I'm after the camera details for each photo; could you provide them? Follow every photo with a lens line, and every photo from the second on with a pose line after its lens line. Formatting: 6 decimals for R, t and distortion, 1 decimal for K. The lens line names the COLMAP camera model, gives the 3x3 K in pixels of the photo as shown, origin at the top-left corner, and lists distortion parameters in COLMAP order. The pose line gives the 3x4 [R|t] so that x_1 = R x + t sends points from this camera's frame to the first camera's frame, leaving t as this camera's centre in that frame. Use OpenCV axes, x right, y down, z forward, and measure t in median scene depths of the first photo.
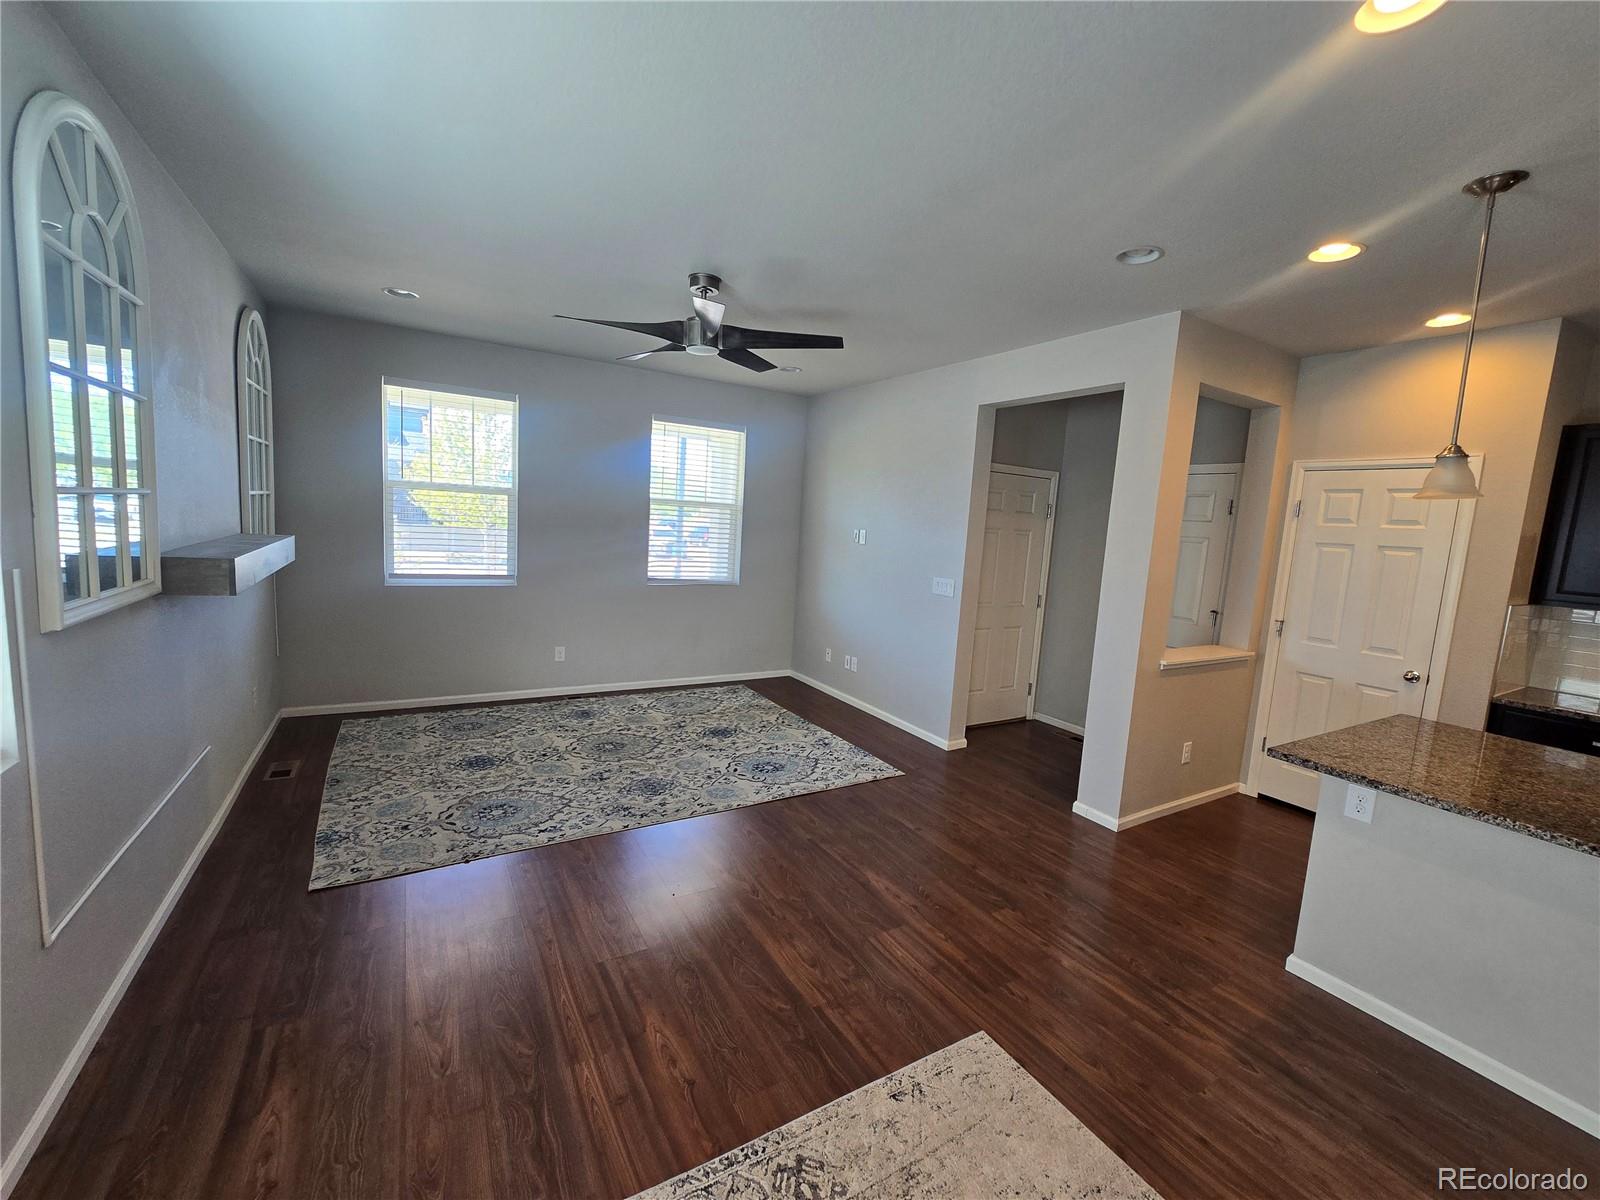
lens RADIAL K [[656.6, 0, 805.4], [0, 656.6, 599.0], [0, 0, 1]] dist [-0.012287, 0.006278]
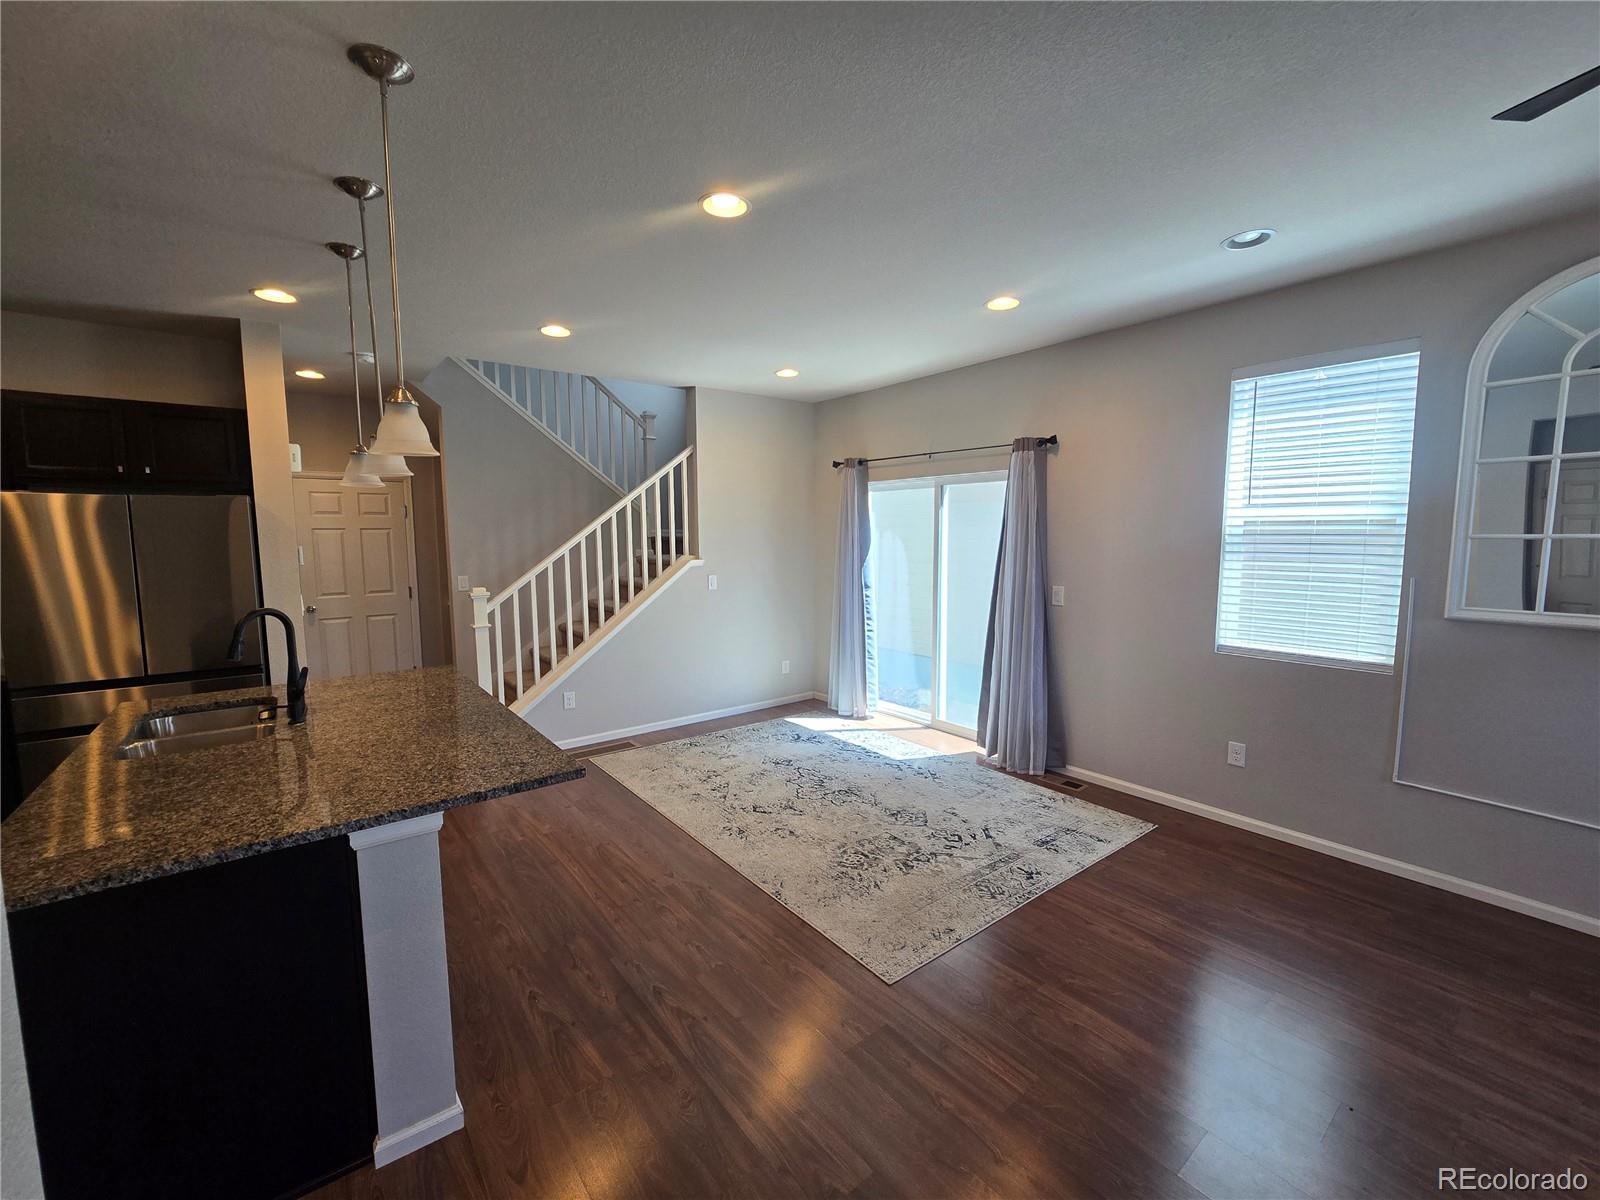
lens RADIAL K [[656.6, 0, 805.4], [0, 656.6, 599.0], [0, 0, 1]] dist [-0.012287, 0.006278]
pose [[-0.989574, -0.042461, -0.137627, 0.390389], [-0.070831, 0.975489, 0.208335, -0.123139], [0.125408, 0.215911, -0.968326, 1.261099]]
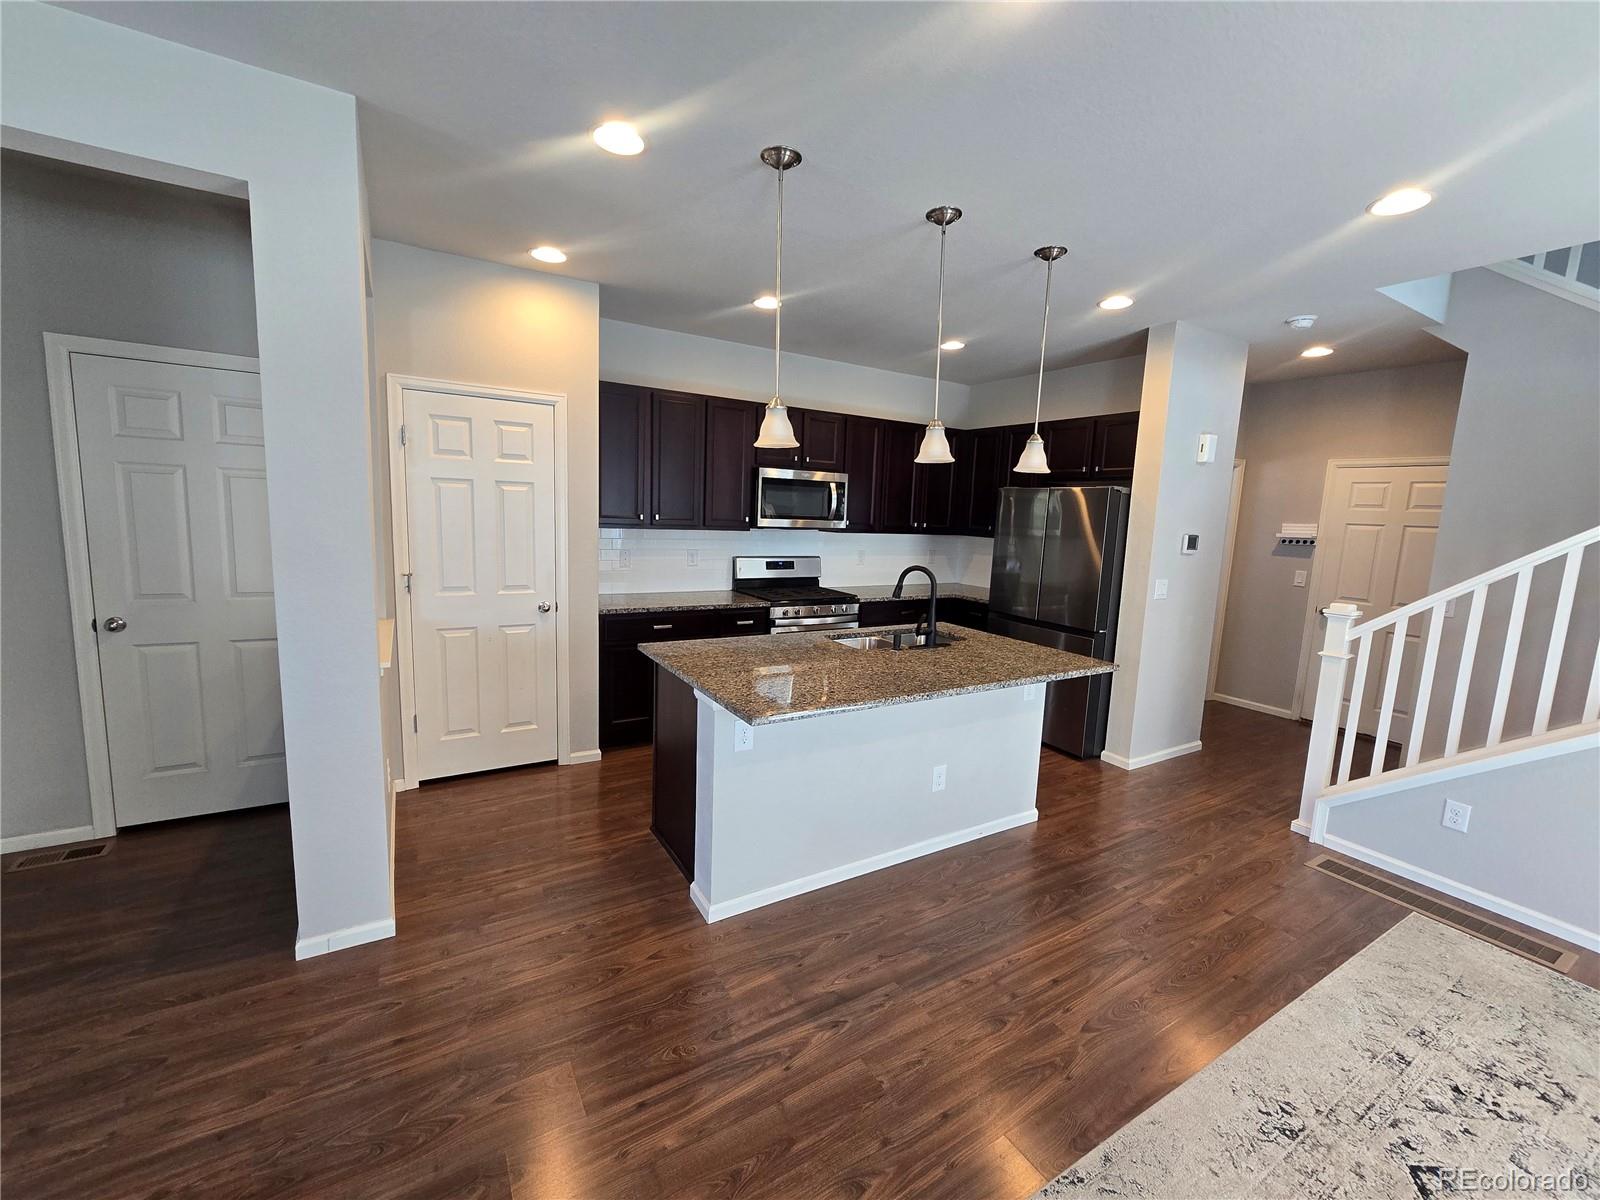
lens RADIAL K [[656.6, 0, 805.4], [0, 656.6, 599.0], [0, 0, 1]] dist [-0.012287, 0.006278]
pose [[-0.000240, -0.196878, 0.980428, -0.108644], [0.078047, 0.977434, 0.196296, -0.075274], [-0.996950, 0.076567, 0.015132, 0.629769]]
